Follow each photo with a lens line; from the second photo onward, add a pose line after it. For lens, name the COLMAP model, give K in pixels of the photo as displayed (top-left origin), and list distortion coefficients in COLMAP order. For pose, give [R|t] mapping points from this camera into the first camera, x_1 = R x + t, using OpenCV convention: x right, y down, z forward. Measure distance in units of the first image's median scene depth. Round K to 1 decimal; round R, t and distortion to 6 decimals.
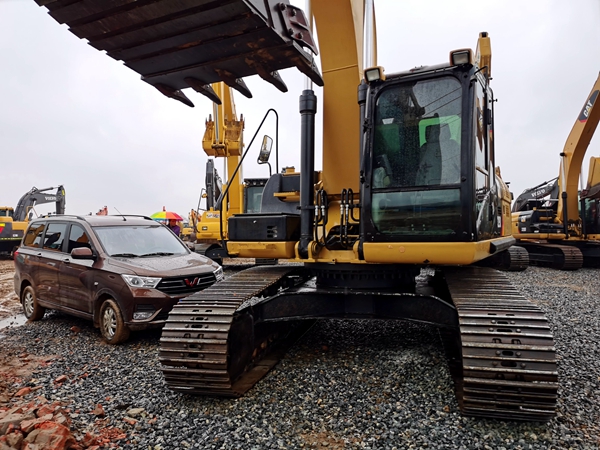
lens RADIAL K [[462.9, 0, 300.0], [0, 462.9, 225.0], [0, 0, 1]] dist [0.046460, -0.040439]
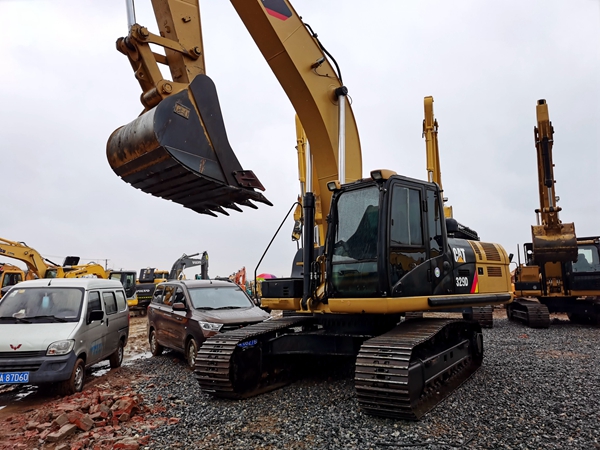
lens RADIAL K [[462.9, 0, 300.0], [0, 462.9, 225.0], [0, 0, 1]] dist [0.046460, -0.040439]
pose [[0.955386, -0.051691, -0.290802, 0.370763], [0.016465, 0.992356, -0.122301, -0.011259], [0.294901, 0.112057, 0.948934, -0.338924]]
